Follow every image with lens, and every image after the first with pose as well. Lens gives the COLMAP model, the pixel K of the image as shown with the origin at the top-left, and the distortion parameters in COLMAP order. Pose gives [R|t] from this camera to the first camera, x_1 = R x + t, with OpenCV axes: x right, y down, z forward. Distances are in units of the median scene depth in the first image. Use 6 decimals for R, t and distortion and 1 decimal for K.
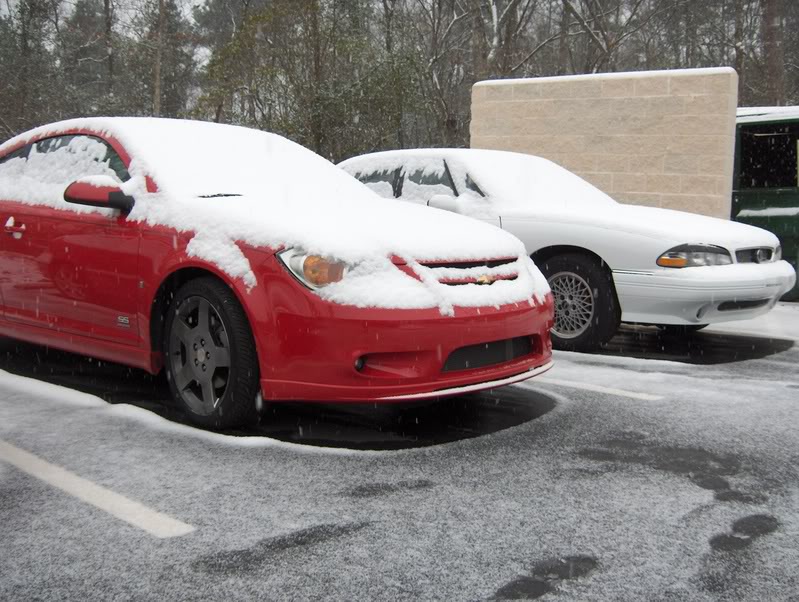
lens RADIAL K [[1049.6, 0, 399.5], [0, 1049.6, 301.0], [0, 0, 1]] dist [-0.103543, 0.002723]
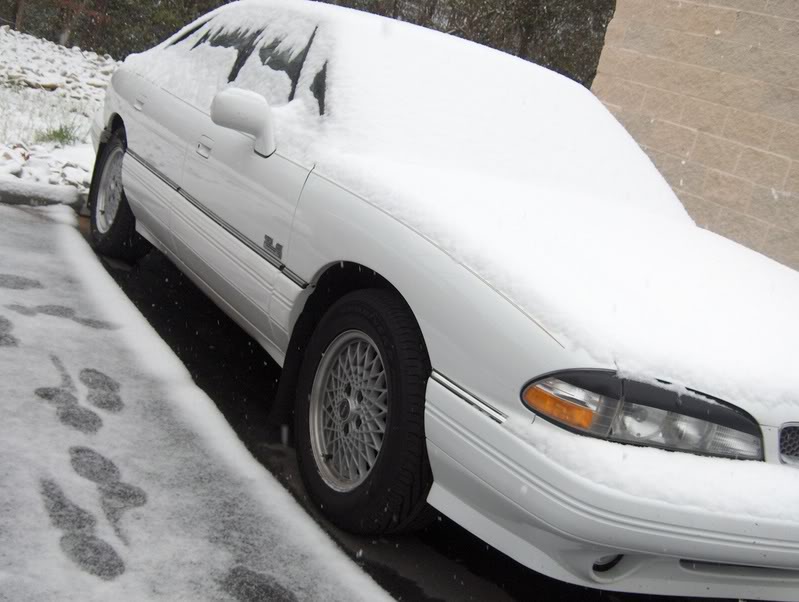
lens RADIAL K [[1049.6, 0, 399.5], [0, 1049.6, 301.0], [0, 0, 1]] dist [-0.103543, 0.002723]
pose [[0.917431, 0.284180, -0.278499, 0.288204], [-0.260948, 0.958109, 0.118036, -0.093609], [0.300376, -0.035616, 0.953156, 0.638516]]
